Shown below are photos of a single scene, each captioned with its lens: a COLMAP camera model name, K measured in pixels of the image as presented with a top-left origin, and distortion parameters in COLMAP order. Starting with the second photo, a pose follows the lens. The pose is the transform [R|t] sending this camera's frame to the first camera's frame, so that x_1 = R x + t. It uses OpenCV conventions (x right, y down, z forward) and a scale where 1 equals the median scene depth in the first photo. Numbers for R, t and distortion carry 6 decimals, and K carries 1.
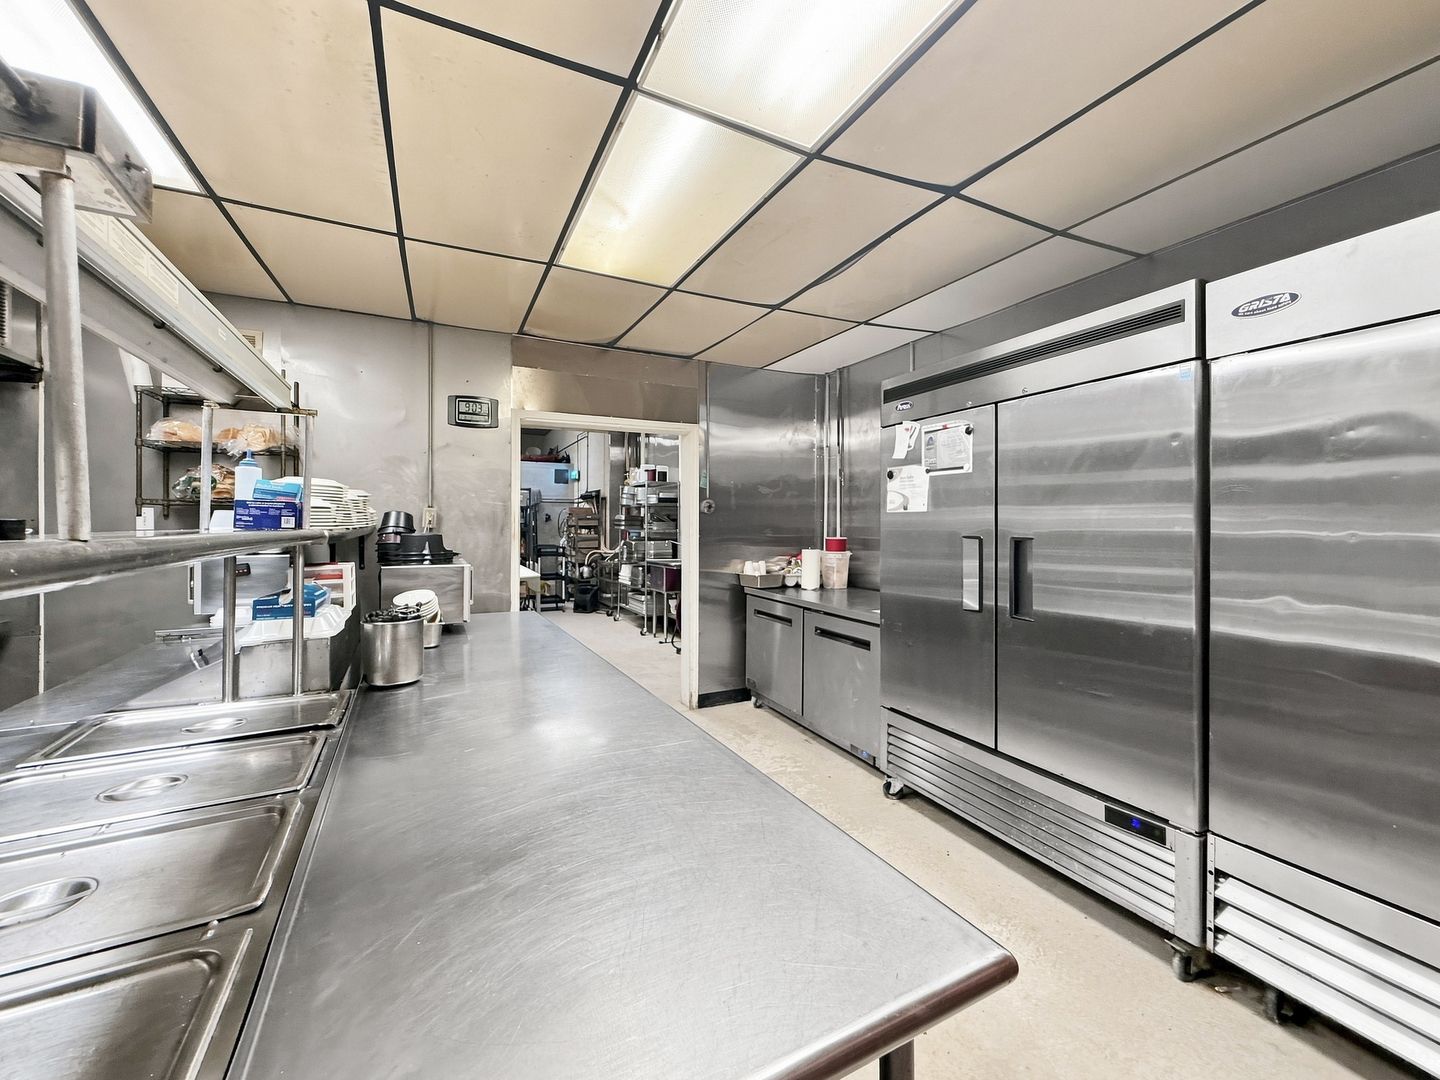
lens RADIAL K [[590.6, 0, 706.1], [0, 590.6, 528.2], [0, 0, 1]] dist [0.001775, -0.000897]
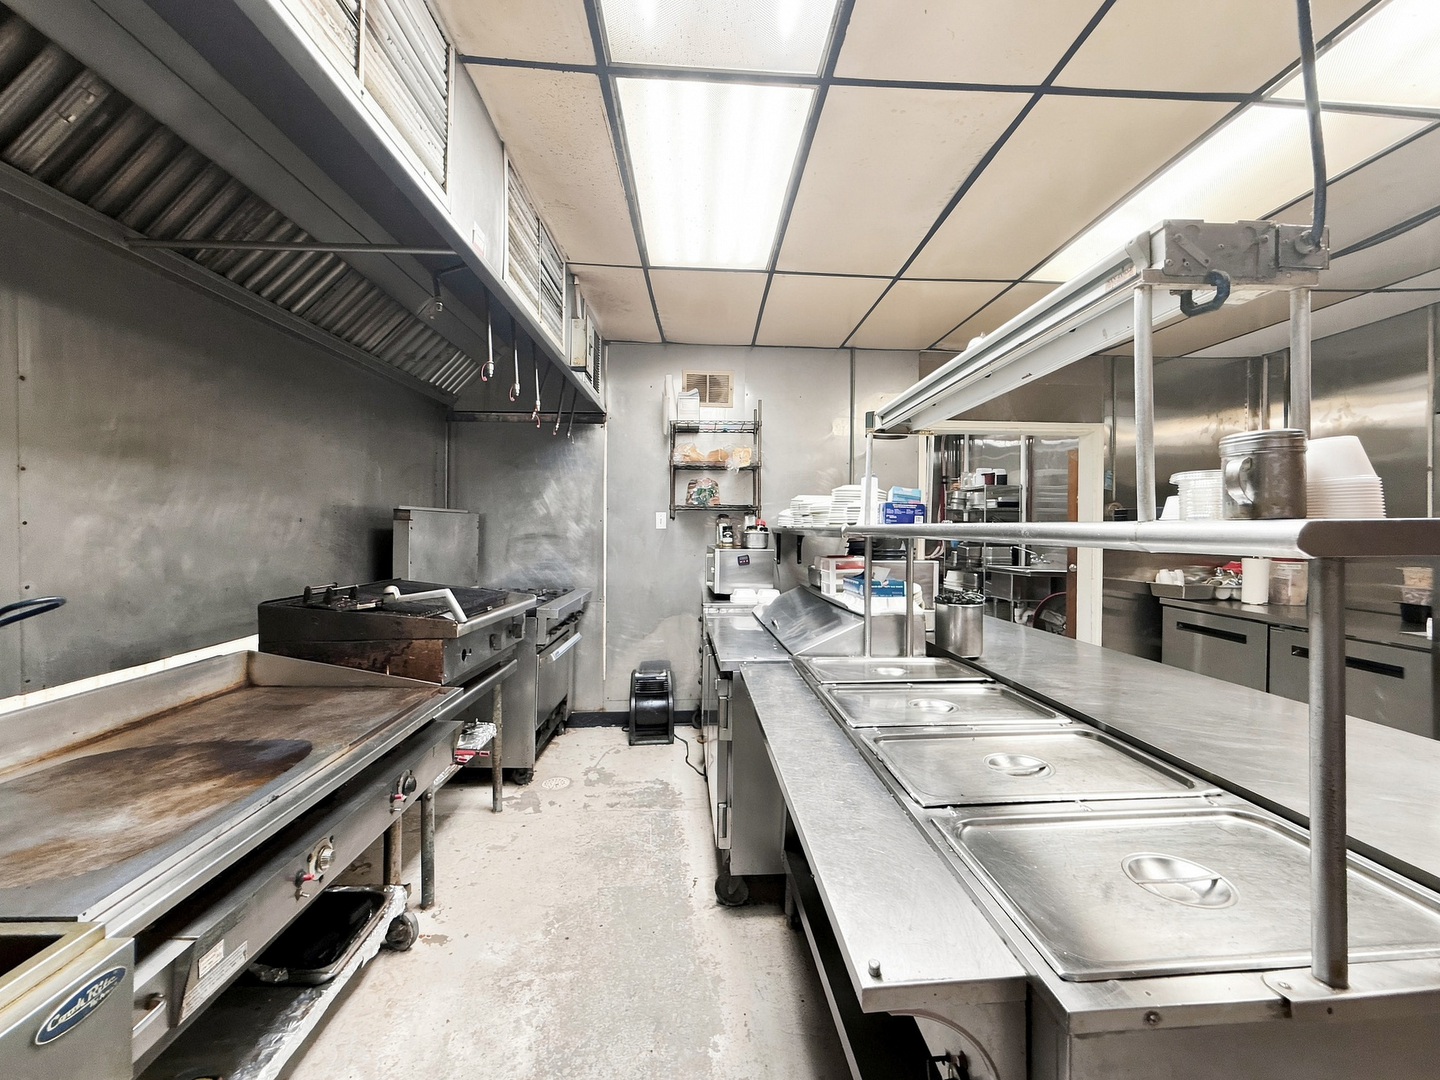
lens RADIAL K [[590.6, 0, 727.4], [0, 590.6, 532.2], [0, 0, 1]] dist [0.001775, -0.000897]
pose [[0.917731, 0.010652, -0.397060, -0.179351], [-0.012080, 0.999926, -0.001096, 0.007047], [0.397019, 0.005802, 0.917792, -0.102064]]
